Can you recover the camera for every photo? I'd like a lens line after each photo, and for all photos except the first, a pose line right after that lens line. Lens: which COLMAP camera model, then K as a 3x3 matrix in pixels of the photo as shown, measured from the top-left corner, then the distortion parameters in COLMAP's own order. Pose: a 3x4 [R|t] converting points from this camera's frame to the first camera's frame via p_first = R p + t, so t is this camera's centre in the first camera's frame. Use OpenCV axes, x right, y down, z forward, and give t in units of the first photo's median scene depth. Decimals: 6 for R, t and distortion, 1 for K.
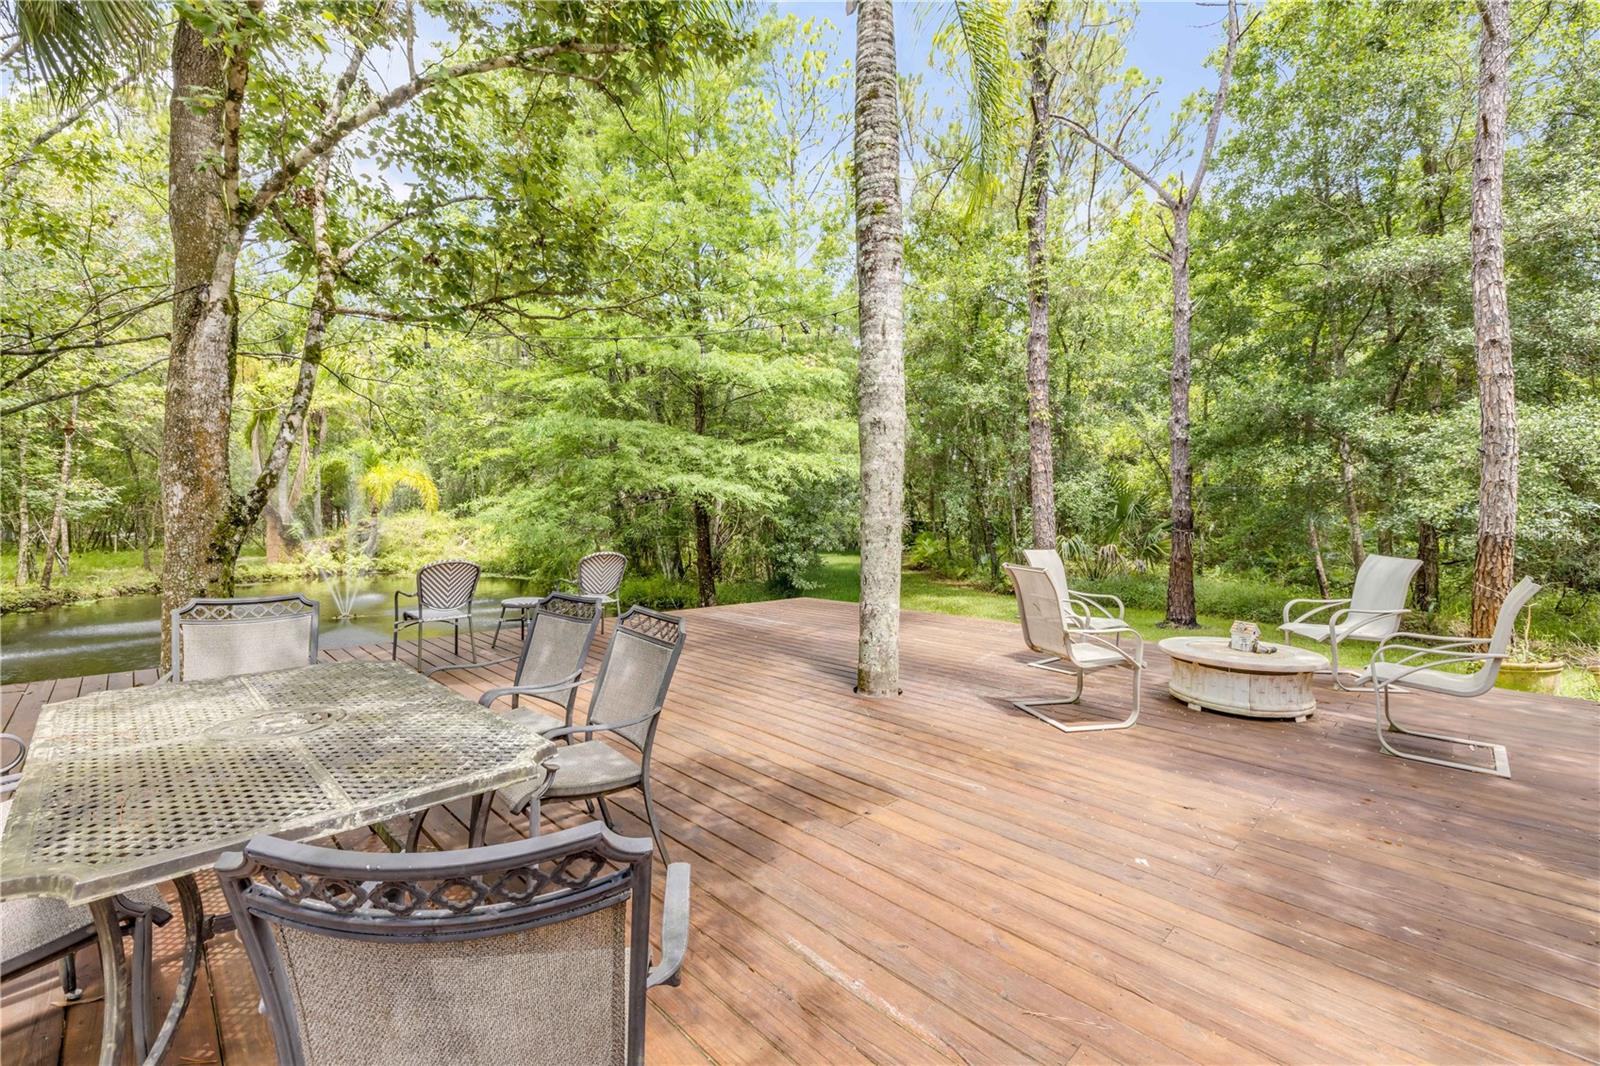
lens RADIAL K [[675.2, 0, 793.7], [0, 675.2, 526.5], [0, 0, 1]] dist [0.001939, 0.000134]
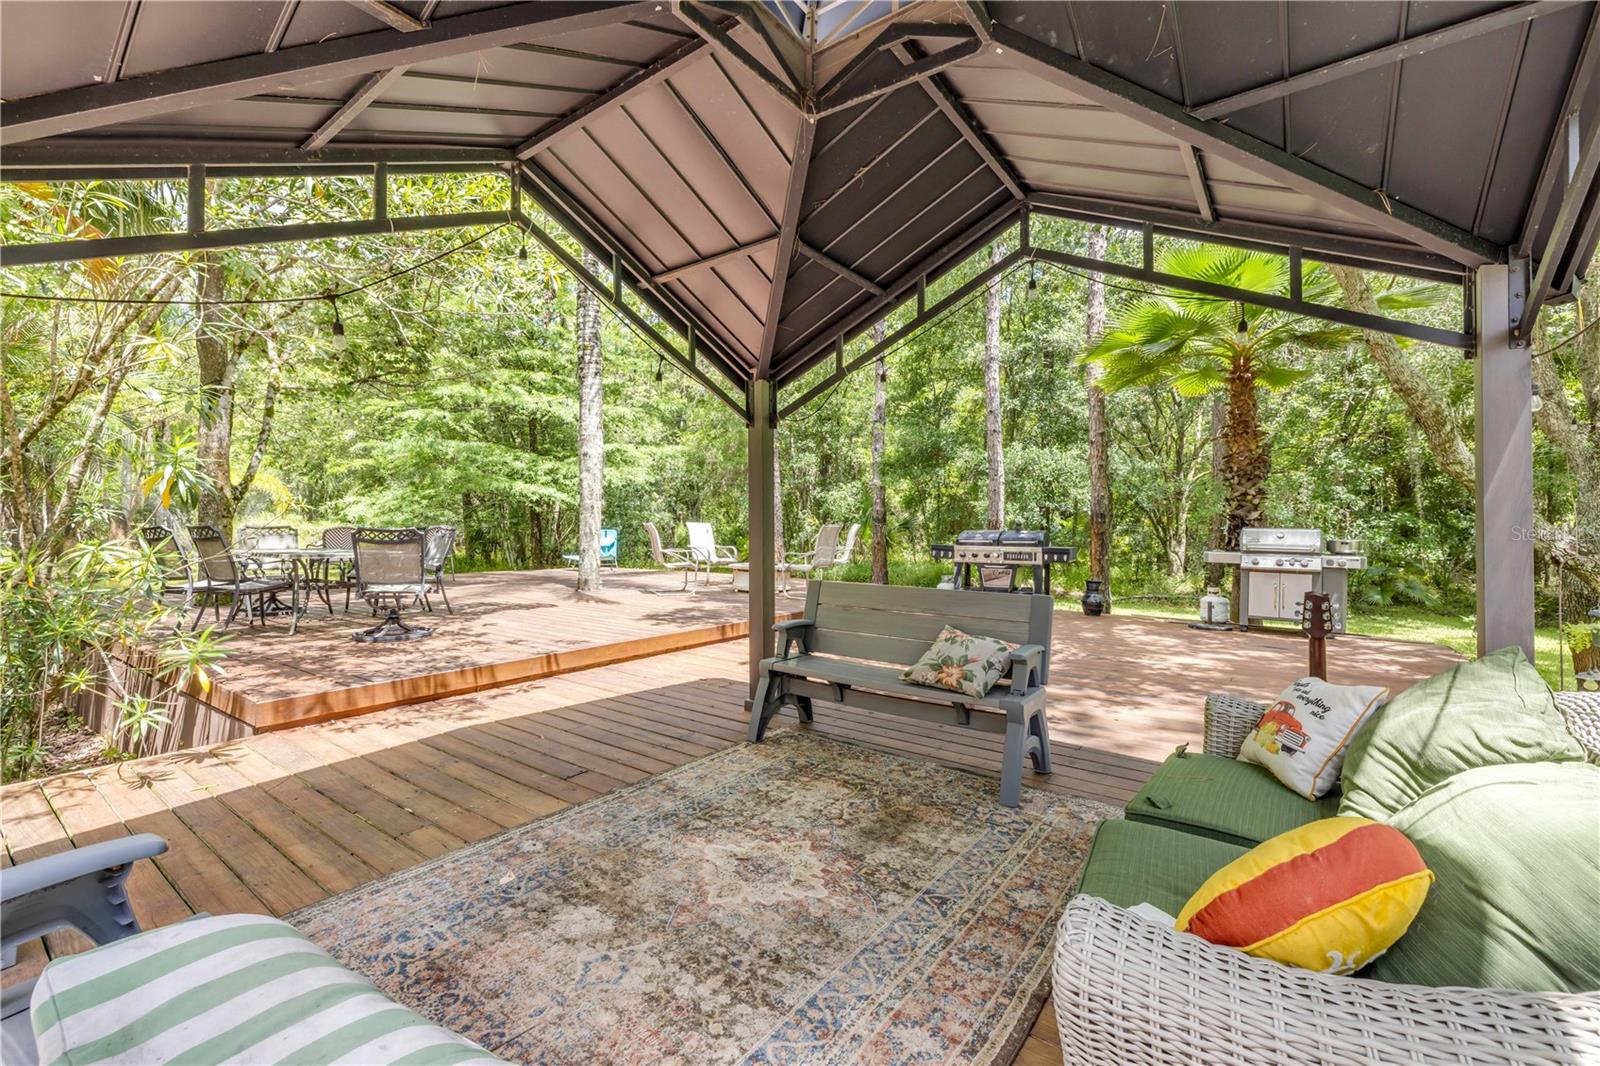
lens RADIAL K [[675.2, 0, 809.4], [0, 675.2, 531.4], [0, 0, 1]] dist [0.001939, 0.000134]
pose [[0.981154, -0.001389, 0.193220, 0.171903], [0.003826, 0.999918, -0.012241, 0.045649], [-0.193188, 0.012749, 0.981079, -0.484878]]
